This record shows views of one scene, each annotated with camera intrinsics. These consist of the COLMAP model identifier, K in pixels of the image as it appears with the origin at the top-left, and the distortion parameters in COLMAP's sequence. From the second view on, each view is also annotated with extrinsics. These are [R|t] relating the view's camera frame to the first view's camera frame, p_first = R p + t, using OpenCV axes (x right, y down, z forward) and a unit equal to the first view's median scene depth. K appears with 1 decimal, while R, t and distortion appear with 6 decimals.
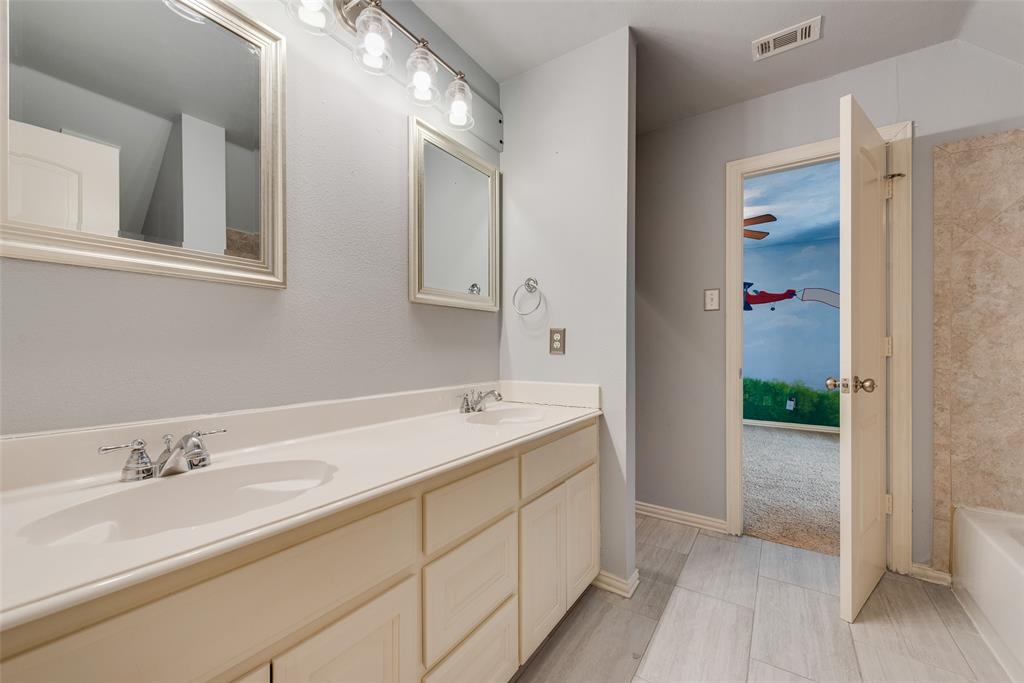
lens RADIAL K [[394.7, 0, 507.4], [0, 394.7, 344.0], [0, 0, 1]] dist [0.011473, 0.000026]
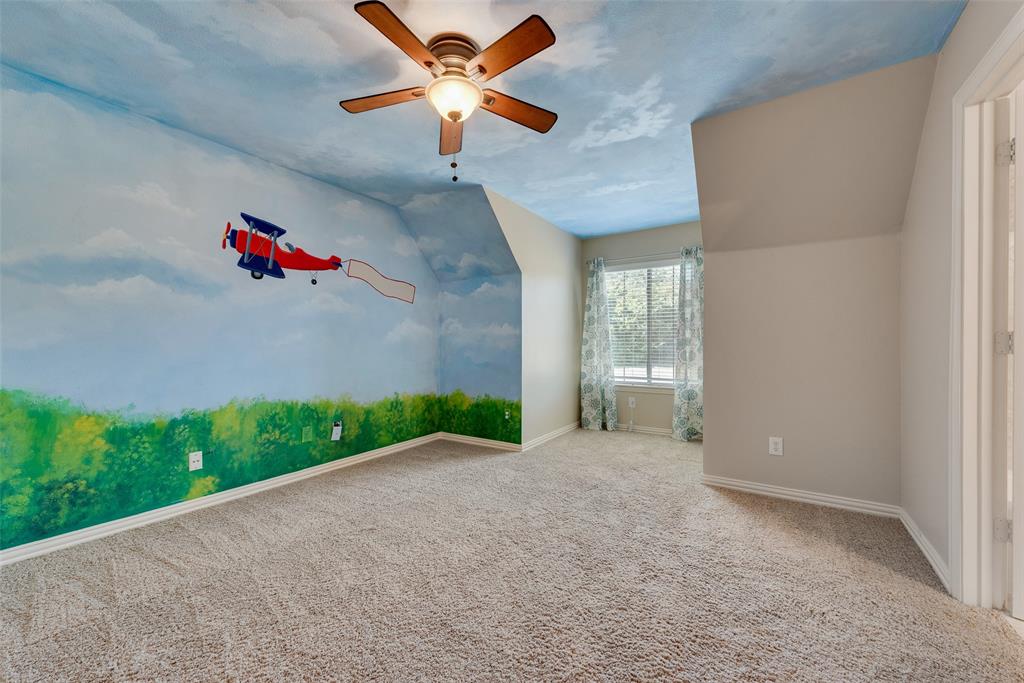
lens RADIAL K [[394.7, 0, 507.4], [0, 394.7, 344.0], [0, 0, 1]] dist [0.011473, 0.000026]
pose [[-0.015248, -0.006693, 0.999861, 0.057400], [-0.010911, 0.999919, 0.006527, -0.000208], [-0.999824, -0.010810, -0.015320, 0.726045]]
